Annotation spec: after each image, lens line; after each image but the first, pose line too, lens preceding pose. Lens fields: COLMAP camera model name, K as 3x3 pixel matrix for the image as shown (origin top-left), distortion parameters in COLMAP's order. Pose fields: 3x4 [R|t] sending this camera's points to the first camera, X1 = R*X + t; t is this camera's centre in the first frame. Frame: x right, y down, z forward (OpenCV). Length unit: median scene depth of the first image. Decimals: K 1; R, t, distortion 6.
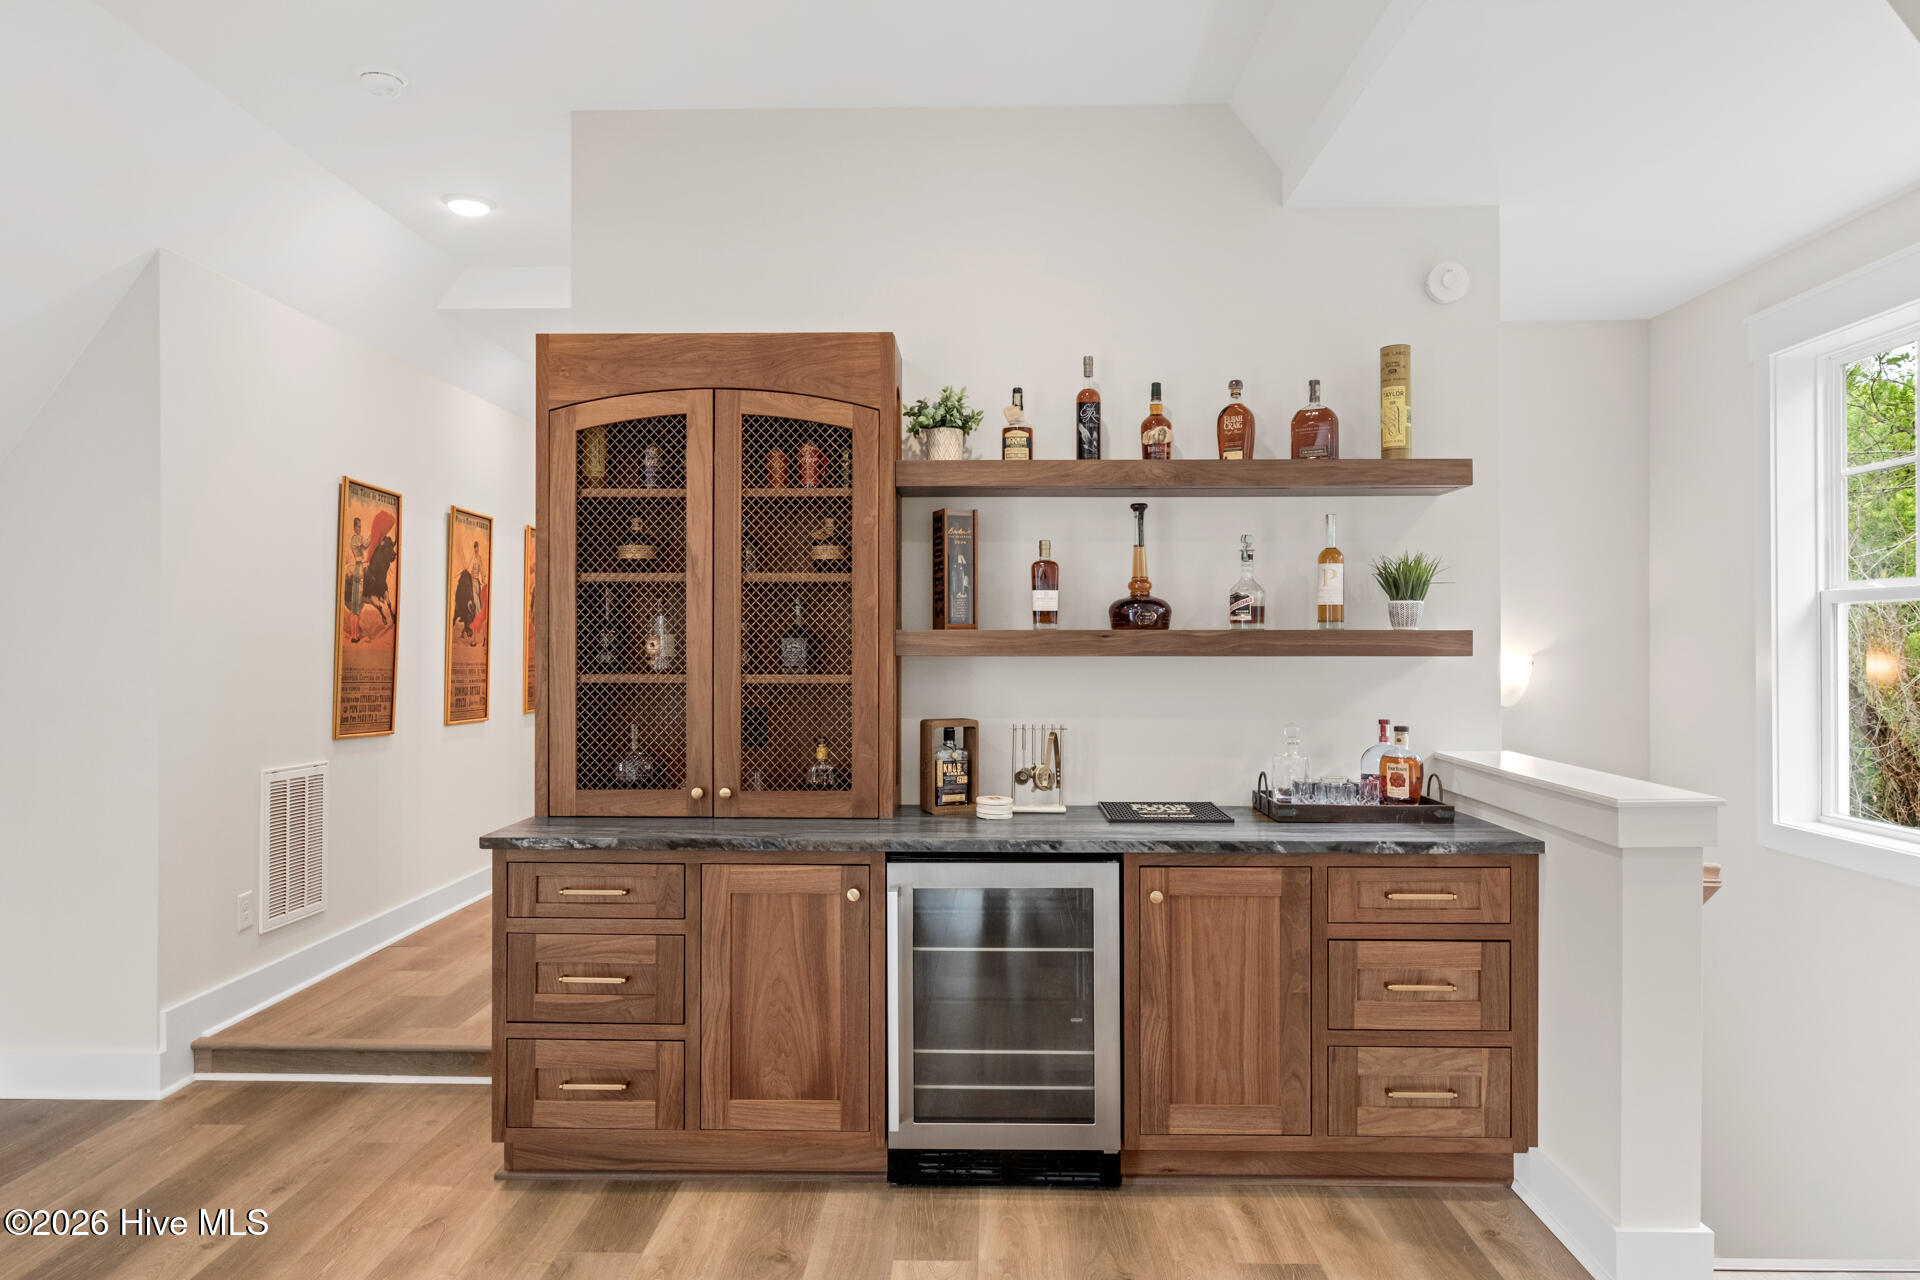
lens RADIAL K [[1230.2, 0, 960.0], [0, 1230.2, 640.0], [0, 0, 1]] dist [-0.003910, 0.000399]
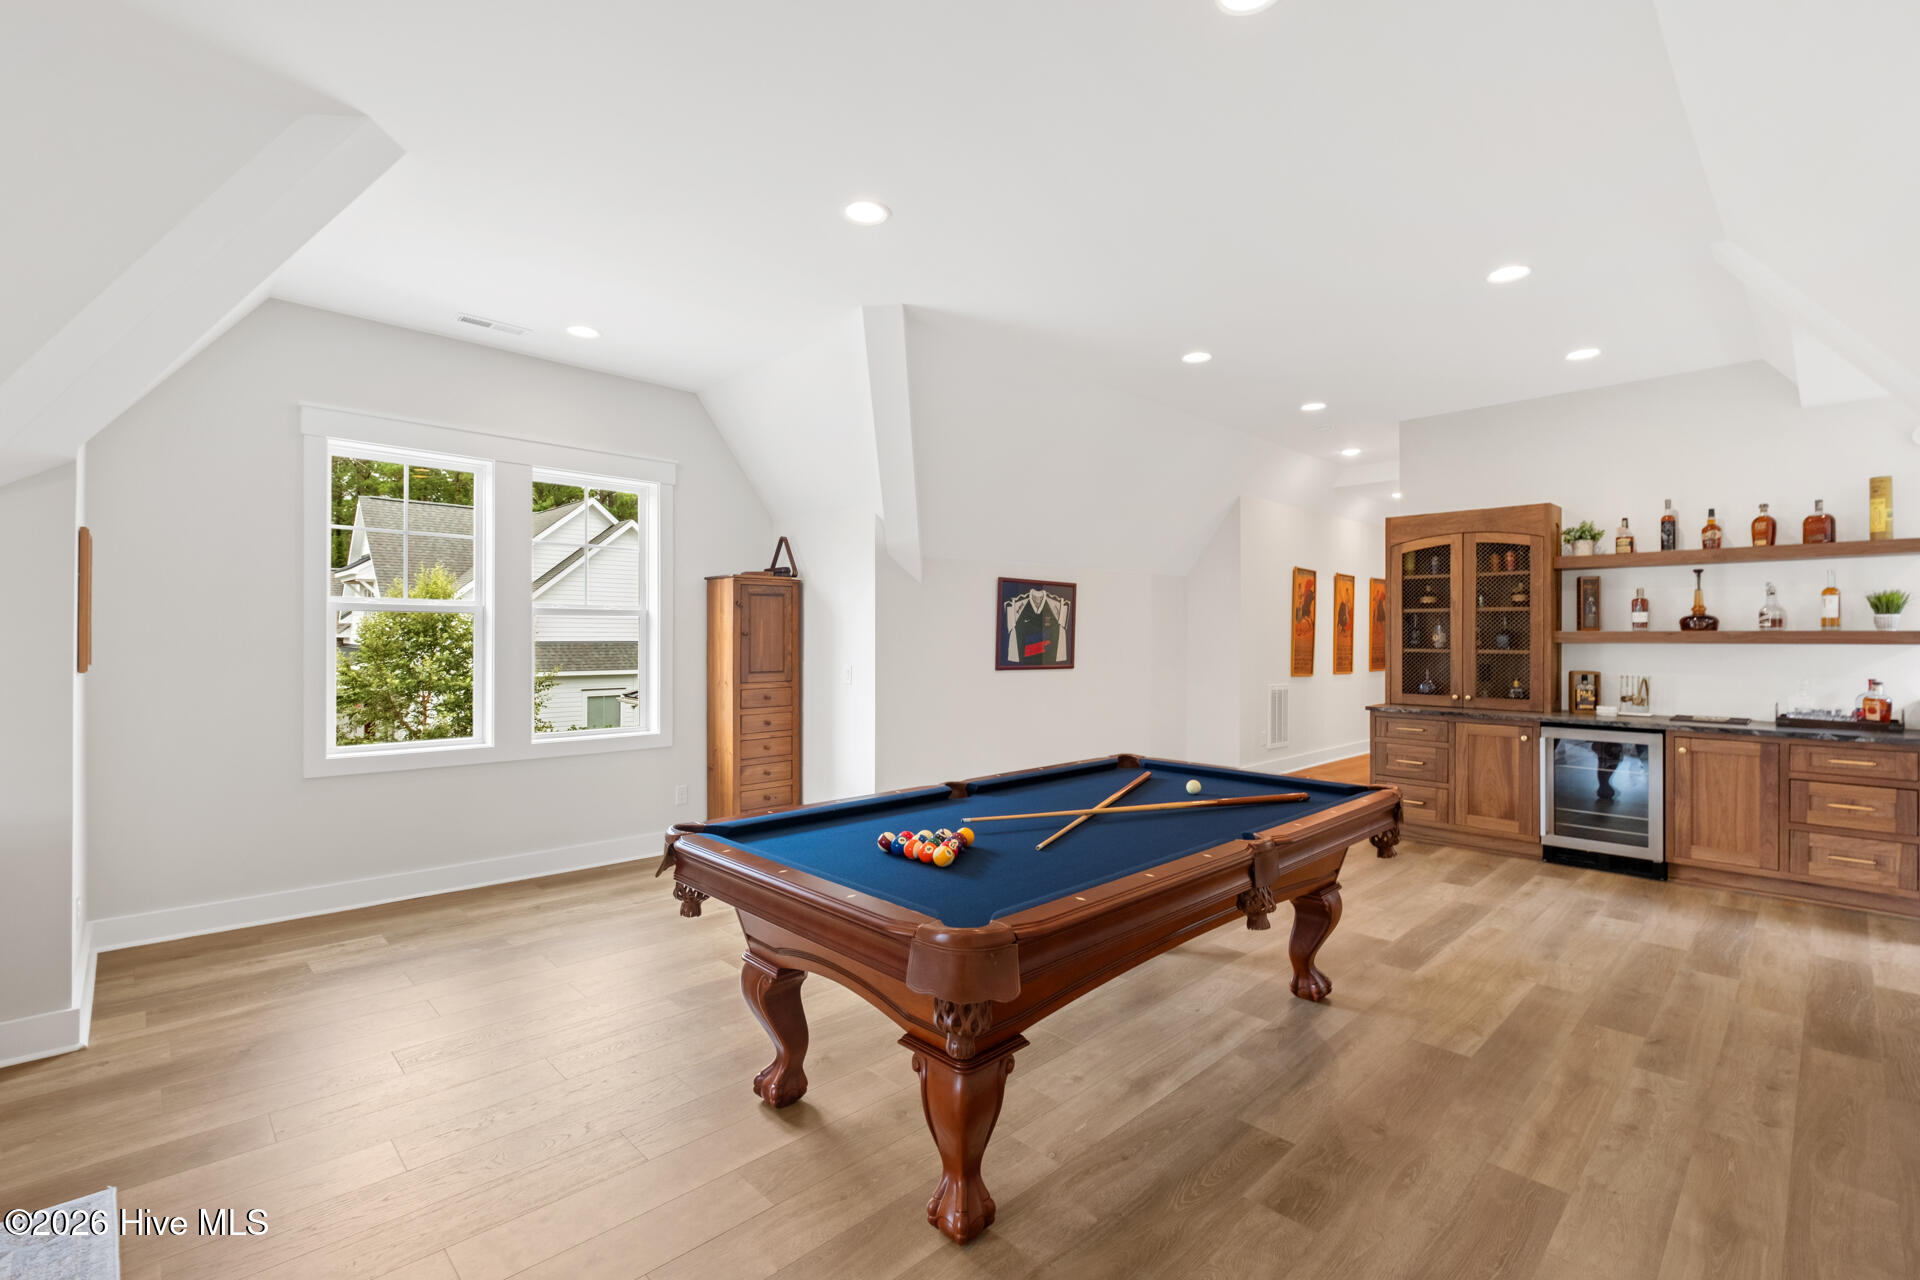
lens RADIAL K [[849.2, 0, 944.9], [0, 849.2, 633.7], [0, 0, 1]] dist [-0.000840, -0.006192]
pose [[0.707457, 0.000178, -0.706756, 0.256928], [0.000918, 0.999999, 0.001170, -0.006258], [0.706756, -0.001476, 0.707456, -0.901768]]
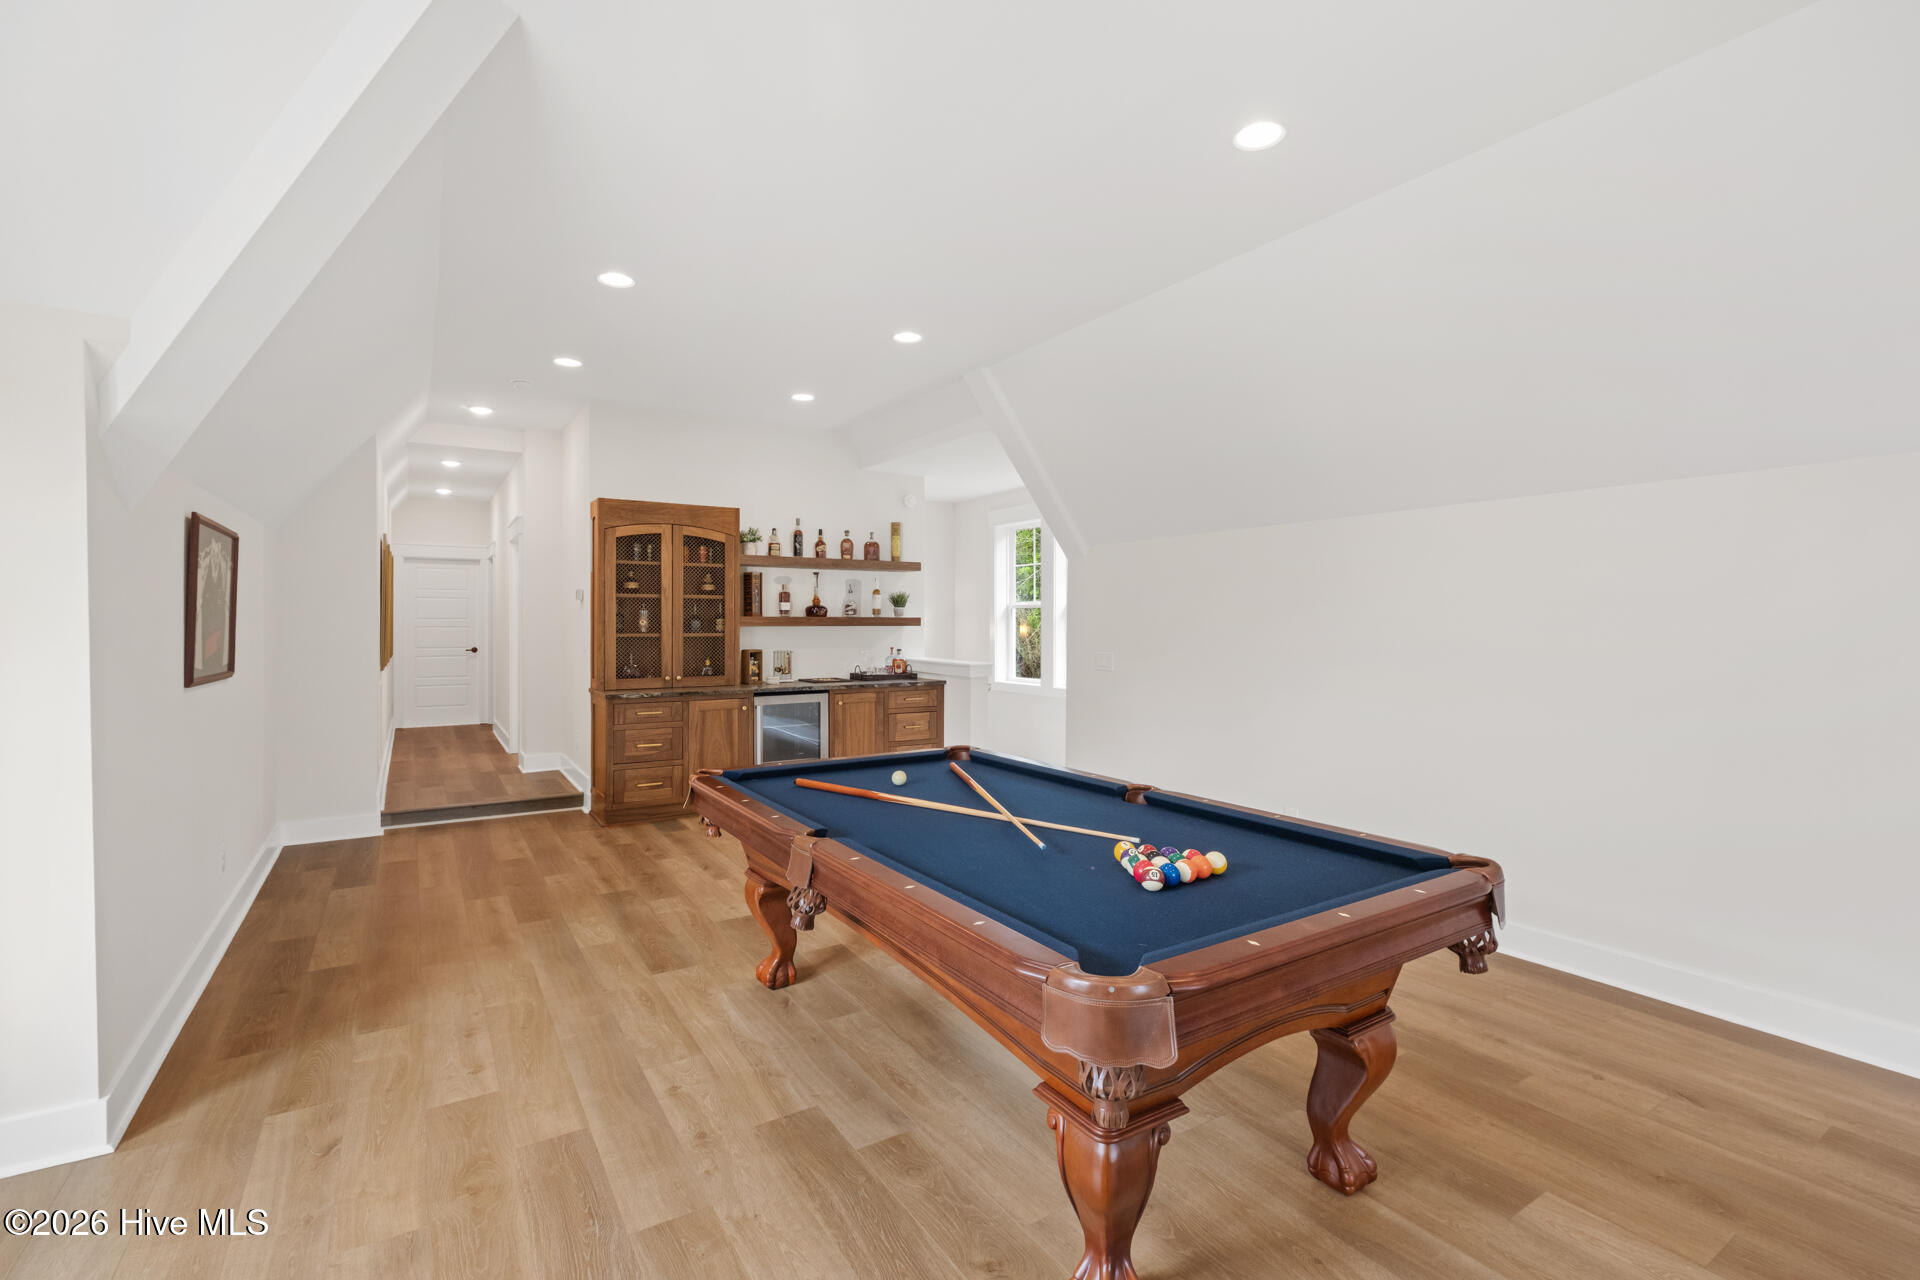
lens RADIAL K [[859.3, 0, 967.2], [0, 859.3, 626.3], [0, 0, 1]] dist [-0.002095, -0.000916]
pose [[0.830657, -0.001811, 0.556782, -0.677875], [-0.004729, 0.999936, 0.010307, -0.008779], [-0.556765, -0.011194, 0.830595, -0.849700]]
